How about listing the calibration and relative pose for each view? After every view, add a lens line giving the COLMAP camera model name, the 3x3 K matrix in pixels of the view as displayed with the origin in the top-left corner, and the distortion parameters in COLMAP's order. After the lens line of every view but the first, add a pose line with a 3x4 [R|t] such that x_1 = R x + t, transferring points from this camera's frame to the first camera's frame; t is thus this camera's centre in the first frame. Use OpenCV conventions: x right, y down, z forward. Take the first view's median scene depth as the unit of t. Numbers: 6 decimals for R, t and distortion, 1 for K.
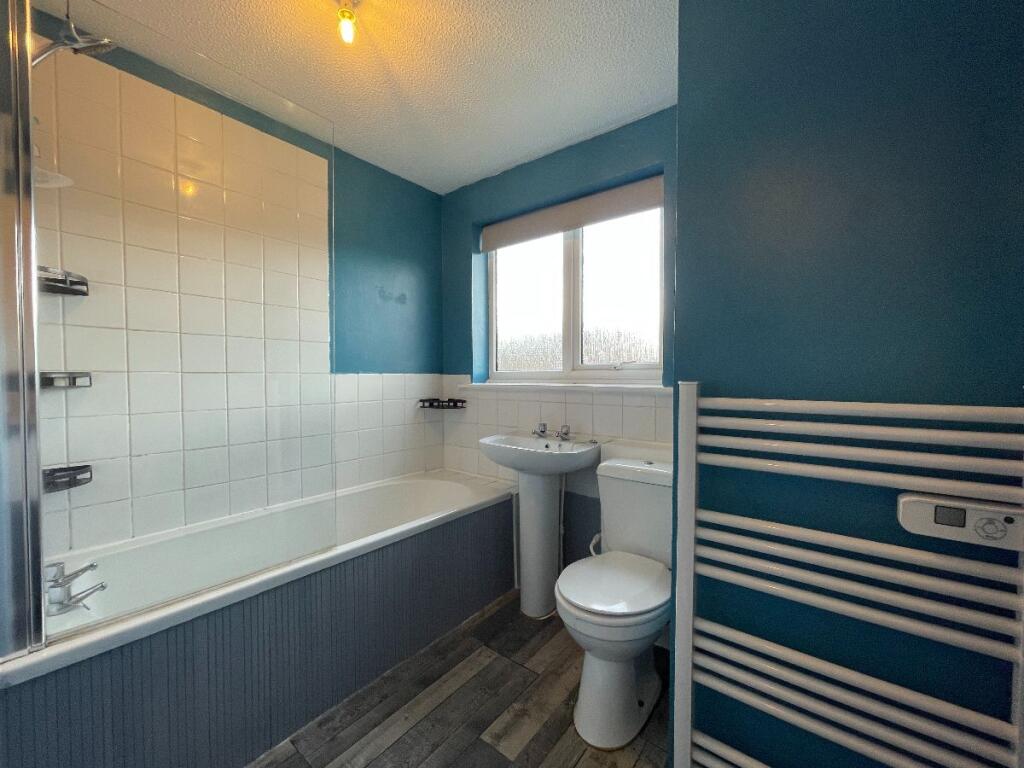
lens RADIAL K [[411.6, 0, 504.8], [0, 411.6, 387.1], [0, 0, 1]] dist [-0.000701, 0.000389]
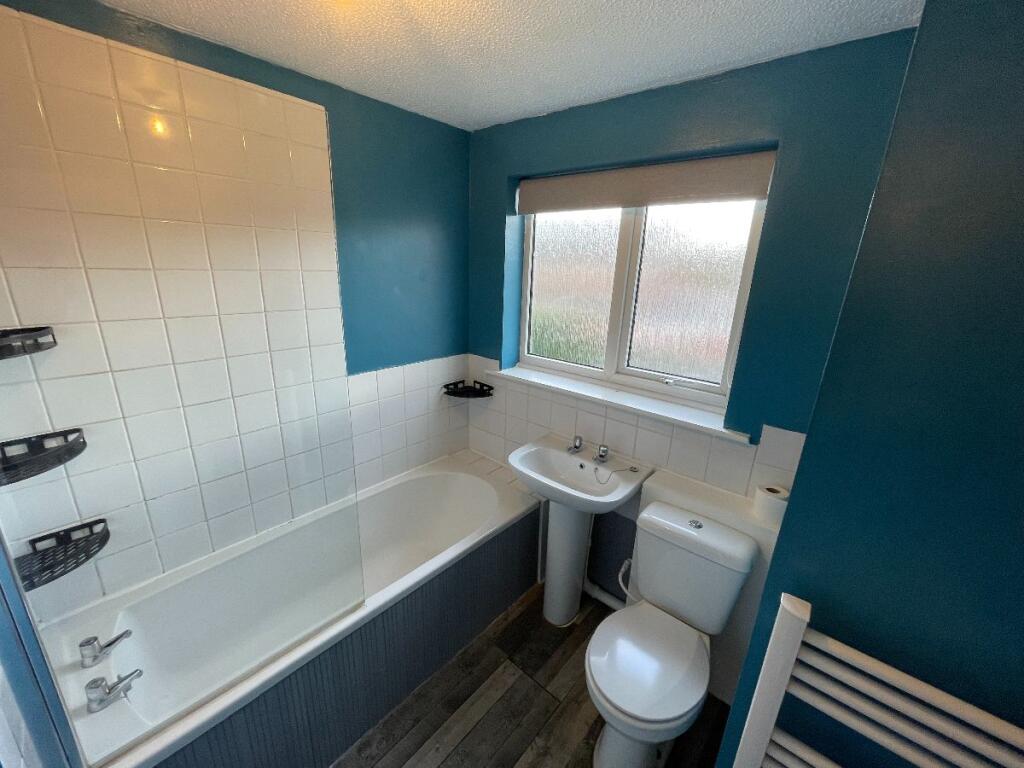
lens RADIAL K [[411.6, 0, 504.8], [0, 411.6, 387.1], [0, 0, 1]] dist [-0.000701, 0.000389]
pose [[0.998194, 0.046466, -0.038084, -0.044273], [-0.034683, 0.963284, 0.266234, -0.274940], [0.049057, -0.264432, 0.963156, 0.148382]]
